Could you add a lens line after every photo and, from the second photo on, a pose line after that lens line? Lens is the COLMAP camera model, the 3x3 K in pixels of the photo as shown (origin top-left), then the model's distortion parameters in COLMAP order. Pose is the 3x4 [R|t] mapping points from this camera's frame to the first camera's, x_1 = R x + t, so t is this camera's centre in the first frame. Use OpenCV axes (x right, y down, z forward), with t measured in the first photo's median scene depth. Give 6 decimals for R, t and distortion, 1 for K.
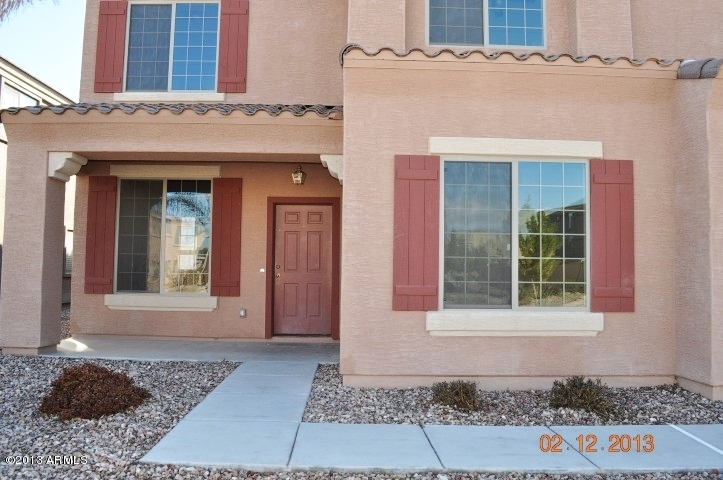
lens RADIAL K [[564.9, 0, 359.8], [0, 564.9, 239.2], [0, 0, 1]] dist [-0.083086, 0.005550]
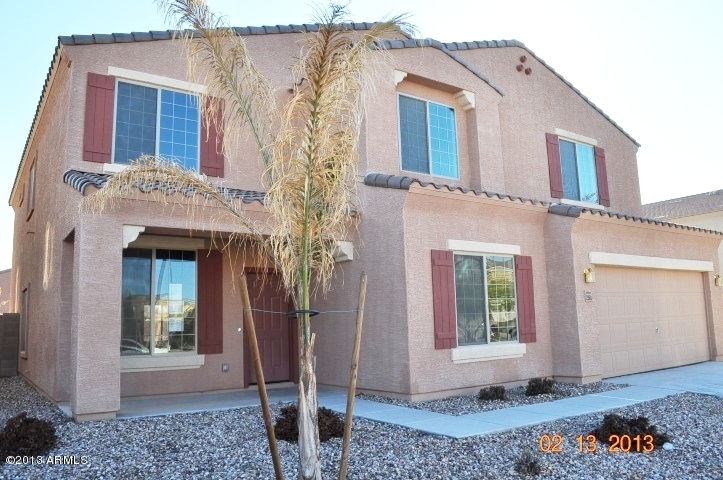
lens RADIAL K [[564.9, 0, 359.8], [0, 564.9, 239.2], [0, 0, 1]] dist [-0.083086, 0.005550]
pose [[0.827916, 0.046751, 0.558901, -0.980862], [0.007219, 0.995549, -0.093969, -0.032106], [-0.560806, 0.081833, 0.823893, -0.190125]]
